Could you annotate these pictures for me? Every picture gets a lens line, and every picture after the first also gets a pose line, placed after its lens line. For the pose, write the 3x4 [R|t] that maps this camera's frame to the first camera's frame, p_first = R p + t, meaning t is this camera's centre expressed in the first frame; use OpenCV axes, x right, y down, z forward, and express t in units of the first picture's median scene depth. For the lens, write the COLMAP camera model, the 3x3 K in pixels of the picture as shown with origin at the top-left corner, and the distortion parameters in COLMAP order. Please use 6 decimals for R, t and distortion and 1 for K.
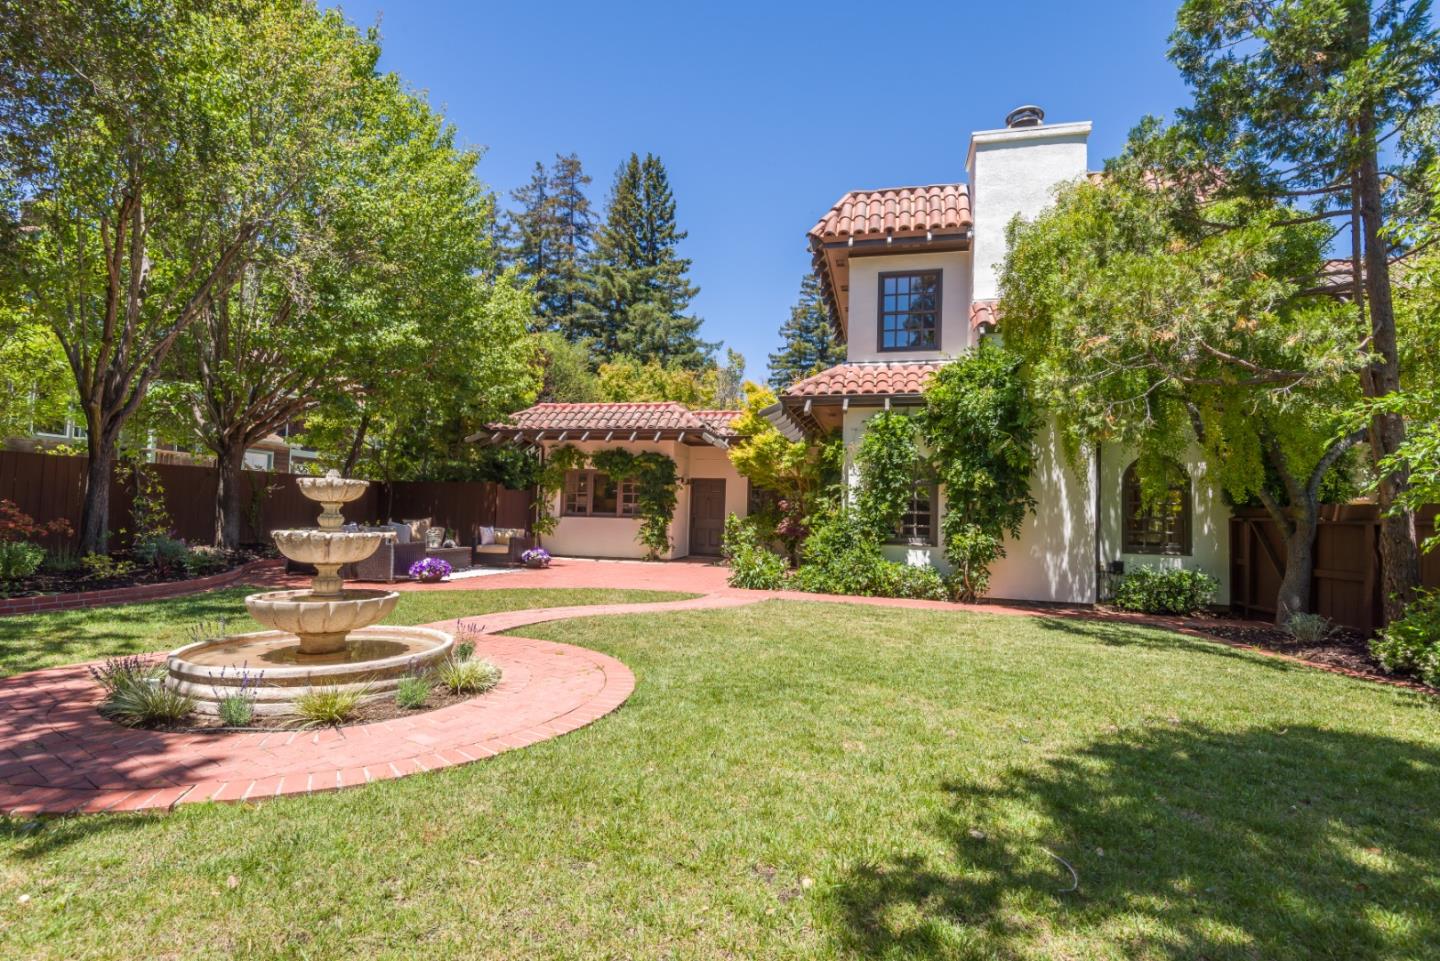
lens RADIAL K [[707.6, 0, 746.7], [0, 707.6, 493.0], [0, 0, 1]] dist [-0.001790, -0.000320]
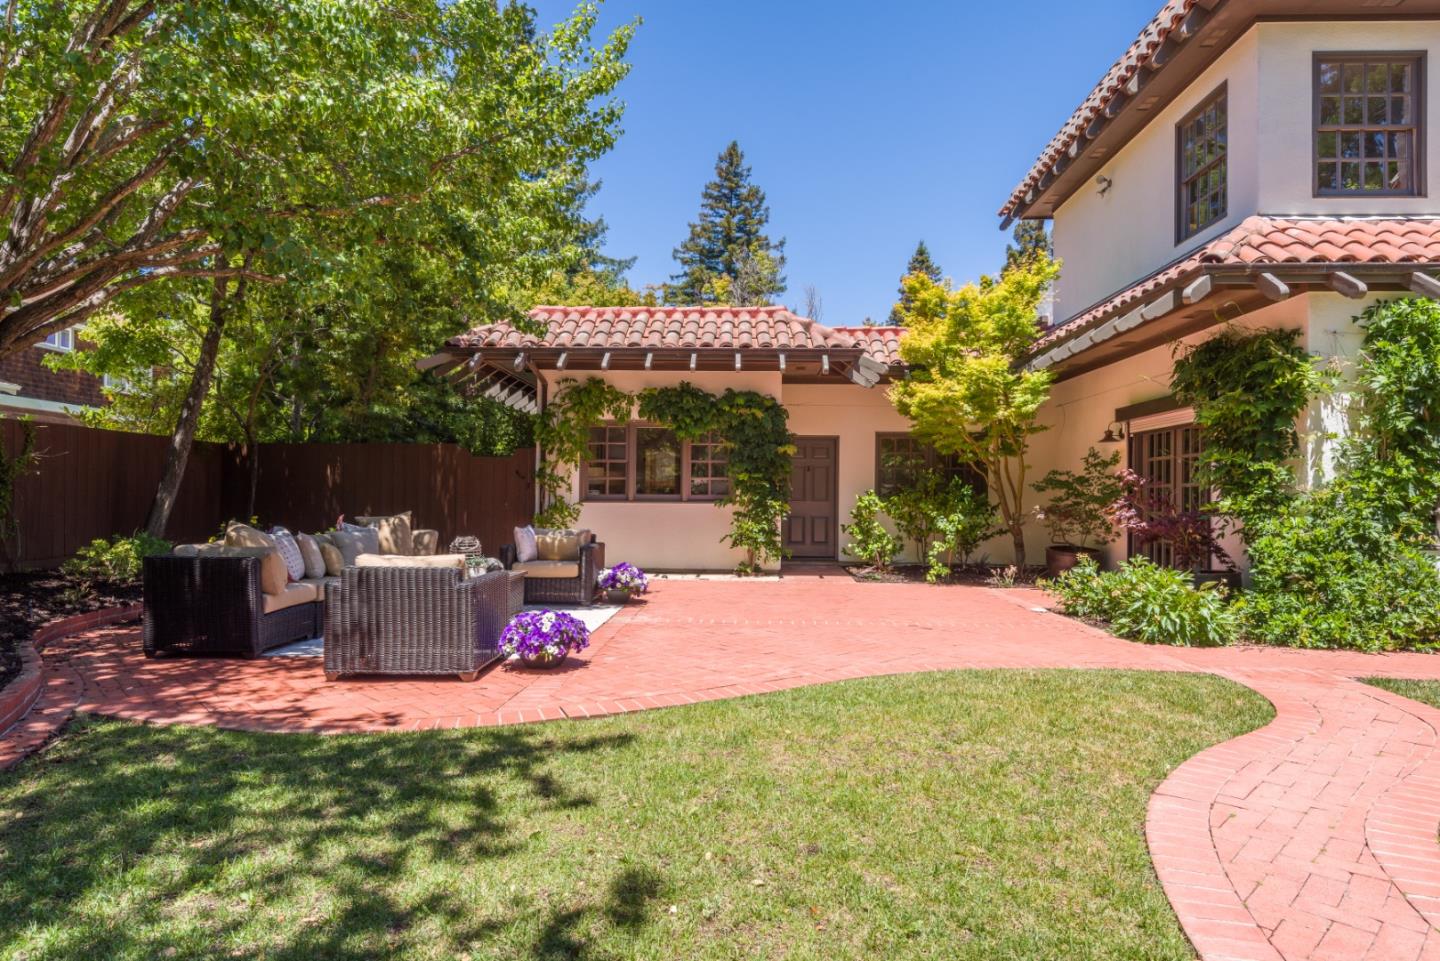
lens RADIAL K [[827.7, 0, 725.4], [0, 827.7, 483.4], [0, 0, 1]] dist [0.023224, -0.009844]
pose [[0.982441, -0.014890, 0.185976, -0.283626], [0.010019, 0.999582, 0.027103, 0.000839], [-0.186302, -0.024763, 0.982180, 0.321961]]
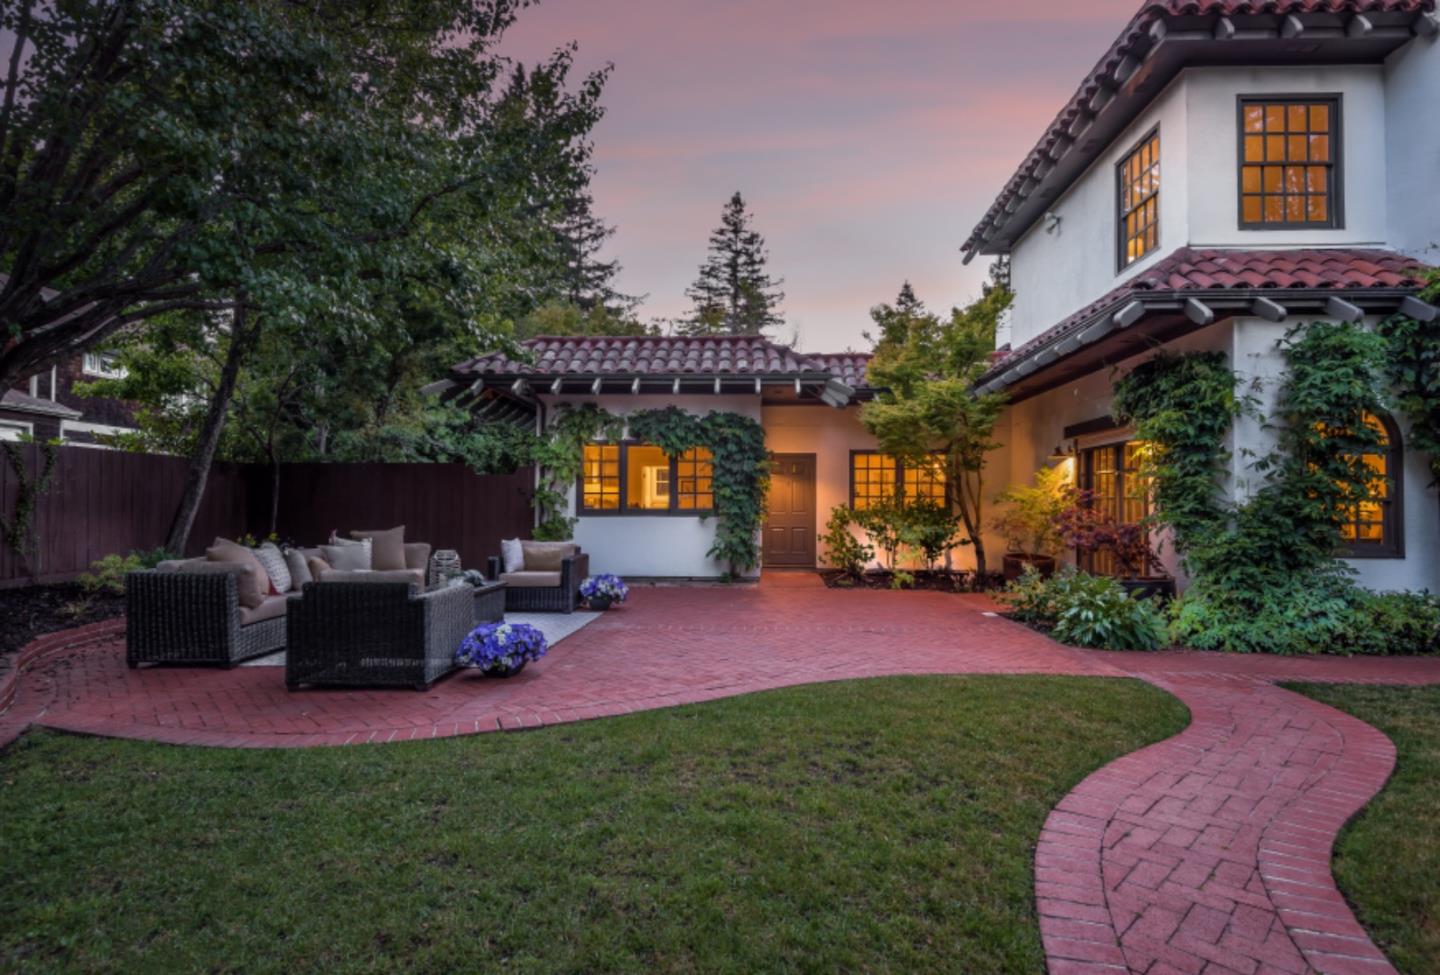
lens RADIAL K [[740.1, 0, 735.2], [0, 740.1, 490.5], [0, 0, 1]] dist [0.018212, -0.008816]
pose [[0.982943, -0.018776, 0.182952, -0.253978], [0.015552, 0.999698, 0.019040, 0.000479], [-0.183254, -0.015870, 0.982938, 0.336636]]
